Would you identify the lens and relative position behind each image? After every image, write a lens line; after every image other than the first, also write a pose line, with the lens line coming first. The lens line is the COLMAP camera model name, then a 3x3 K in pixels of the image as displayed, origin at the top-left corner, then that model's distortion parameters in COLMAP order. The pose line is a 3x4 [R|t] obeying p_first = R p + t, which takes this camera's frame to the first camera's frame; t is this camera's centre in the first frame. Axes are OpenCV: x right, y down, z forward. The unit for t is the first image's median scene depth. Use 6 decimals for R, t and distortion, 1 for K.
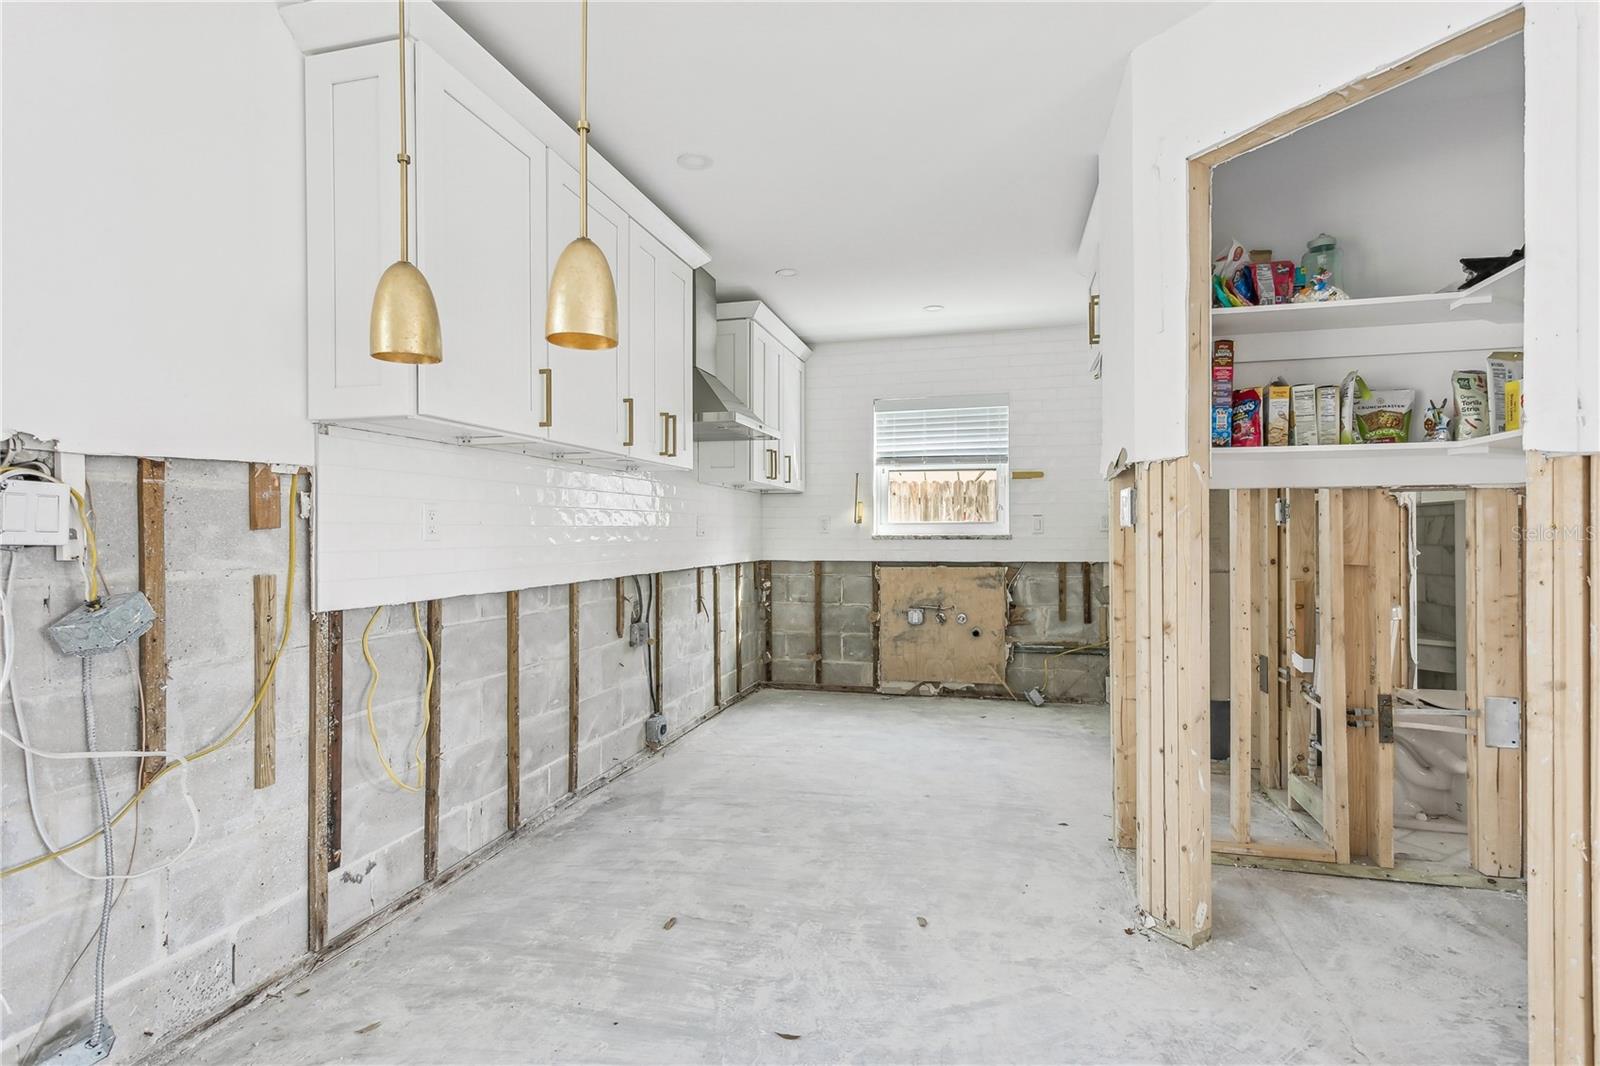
lens RADIAL K [[781.4, 0, 788.8], [0, 781.4, 534.0], [0, 0, 1]] dist [0.001030, 0.005160]
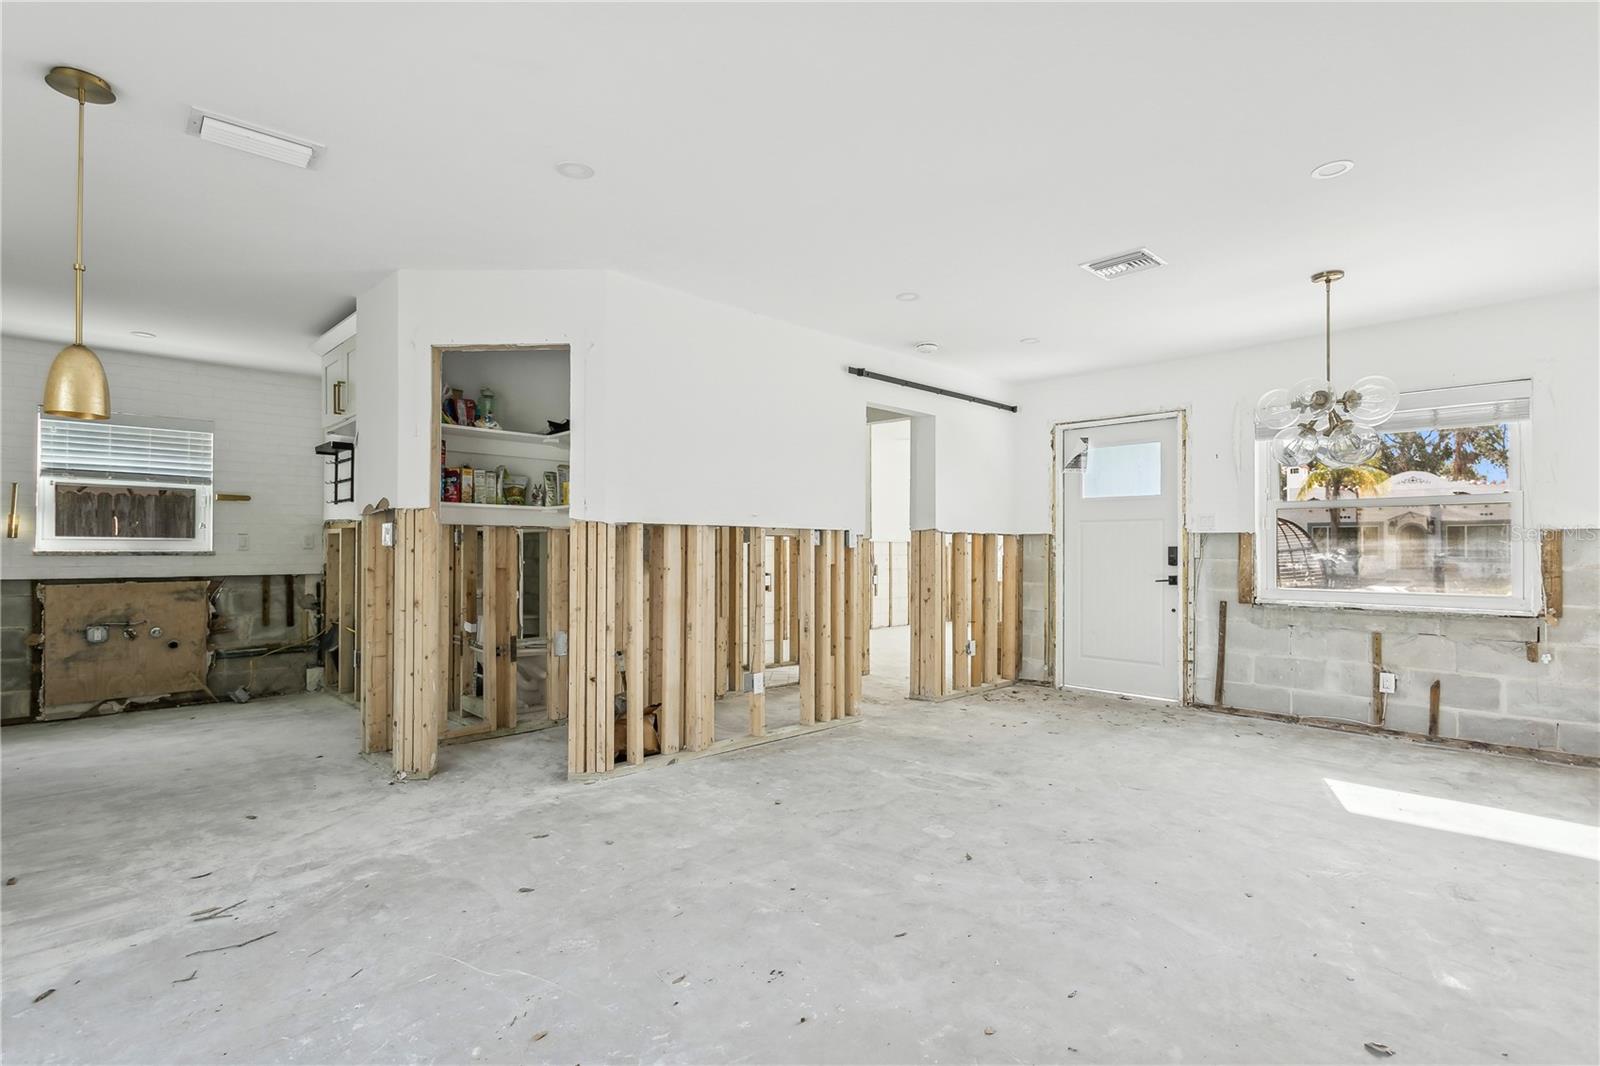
lens RADIAL K [[781.4, 0, 810.3], [0, 781.4, 541.6], [0, 0, 1]] dist [0.001030, 0.005160]
pose [[0.496503, 0.014783, 0.867909, -0.519381], [-0.002811, 0.999877, -0.015423, 0.003734], [-0.868031, 0.005218, 0.496483, -0.555377]]
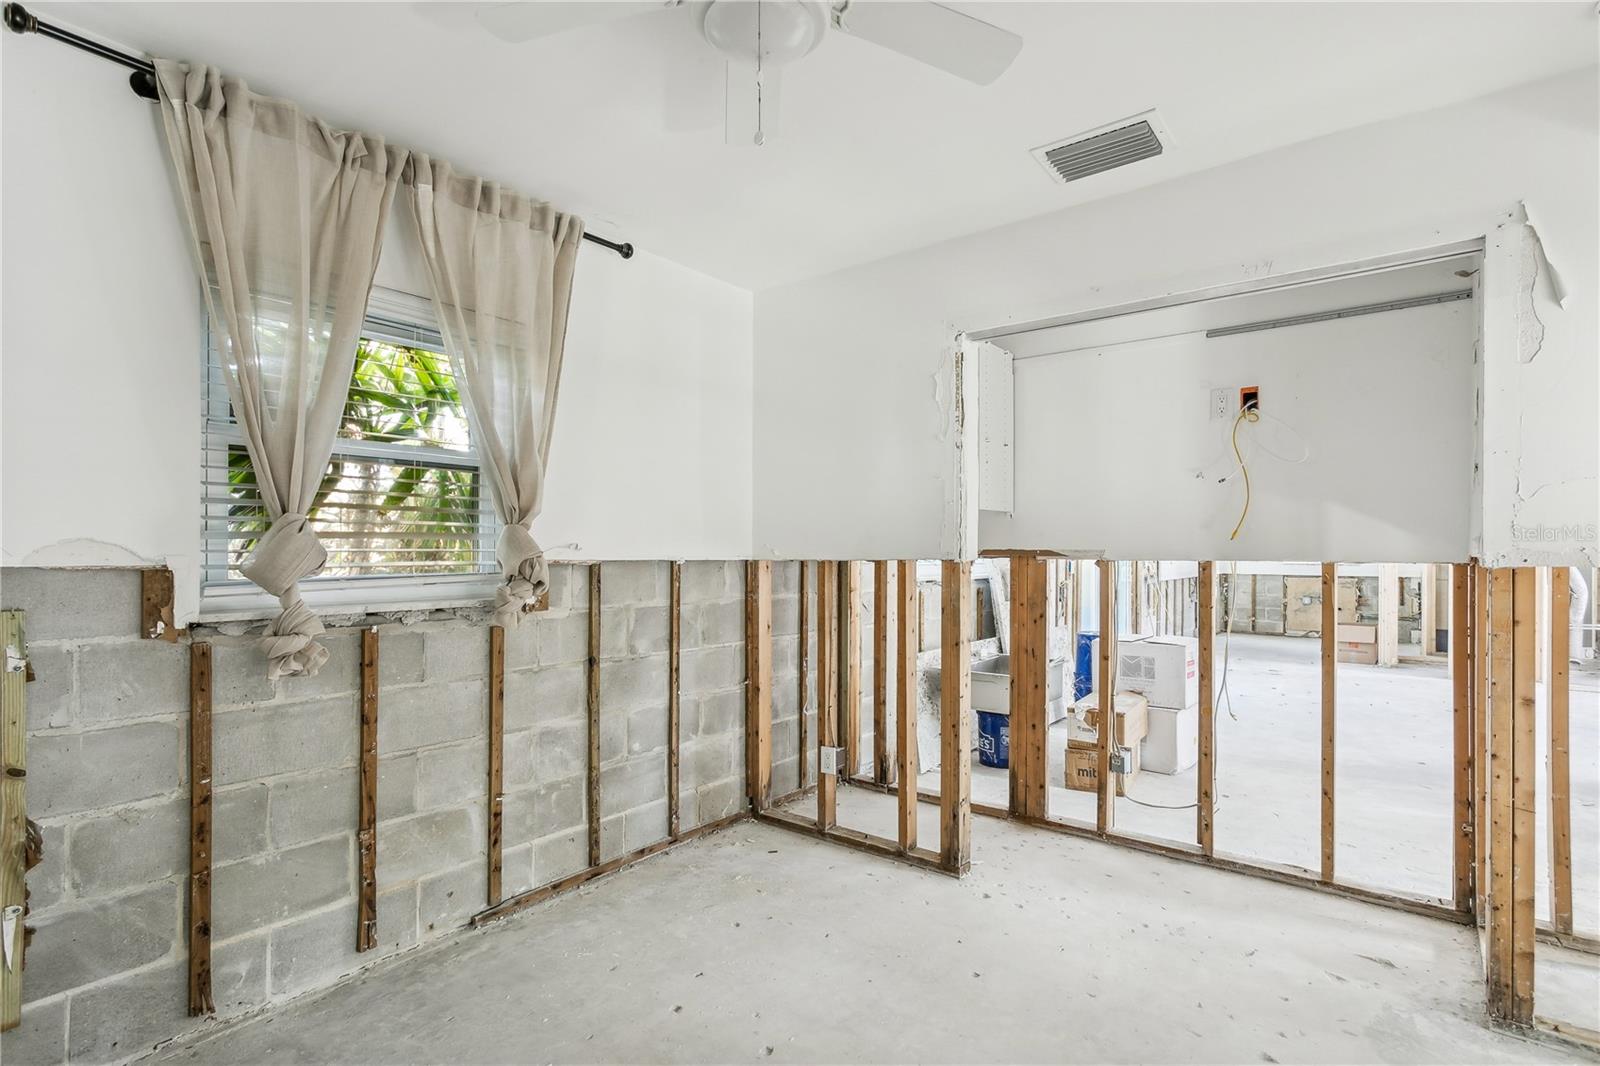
lens RADIAL K [[781.4, 0, 800.9], [0, 781.4, 547.4], [0, 0, 1]] dist [0.001030, 0.005160]
pose [[0.923159, 0.005948, -0.384373, -0.628169], [-0.009069, 0.999939, -0.006306, -0.033262], [0.384312, 0.009308, 0.923156, -3.236348]]
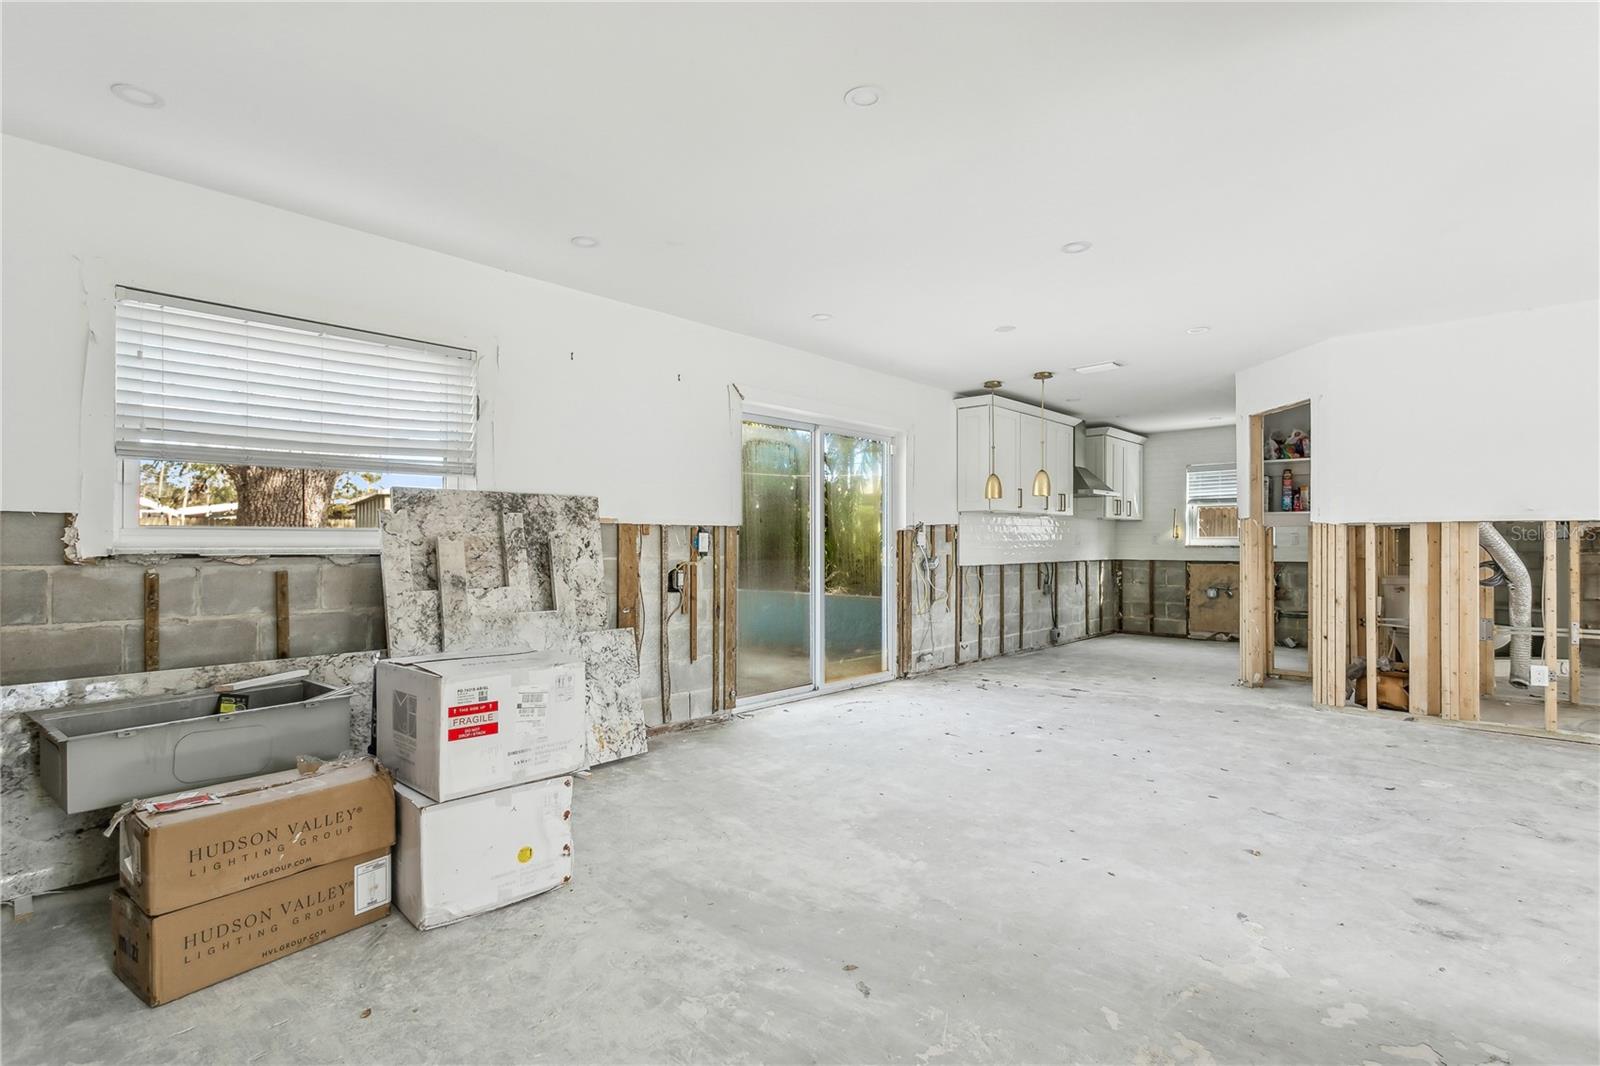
lens RADIAL K [[781.4, 0, 789.7], [0, 781.4, 539.1], [0, 0, 1]] dist [0.001030, 0.005160]
pose [[0.887508, 0.000296, -0.460793, 0.269369], [-0.003693, 0.999972, -0.006471, 0.004554], [0.460778, 0.007445, 0.887484, -1.946852]]
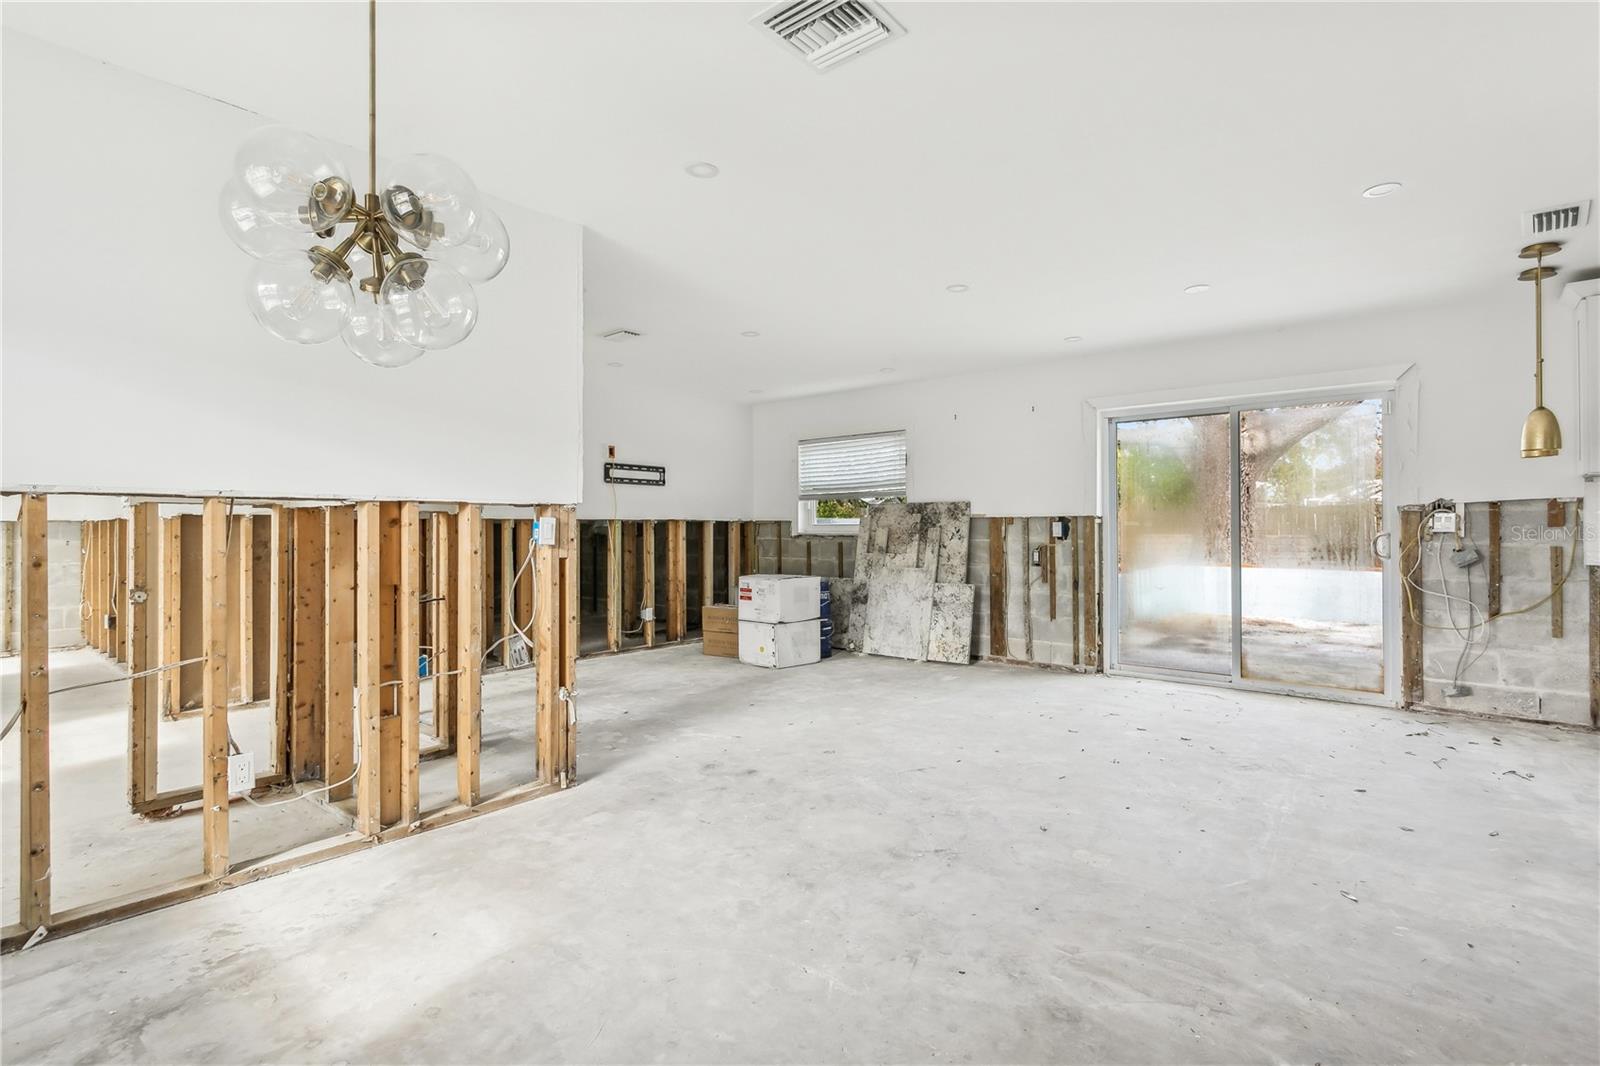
lens RADIAL K [[781.4, 0, 803.9], [0, 781.4, 532.4], [0, 0, 1]] dist [0.001030, 0.005160]
pose [[-0.427665, 0.008836, -0.903894, 1.783367], [0.003790, 0.999961, 0.007982, -0.011940], [0.903929, -0.000013, -0.427682, -0.016261]]
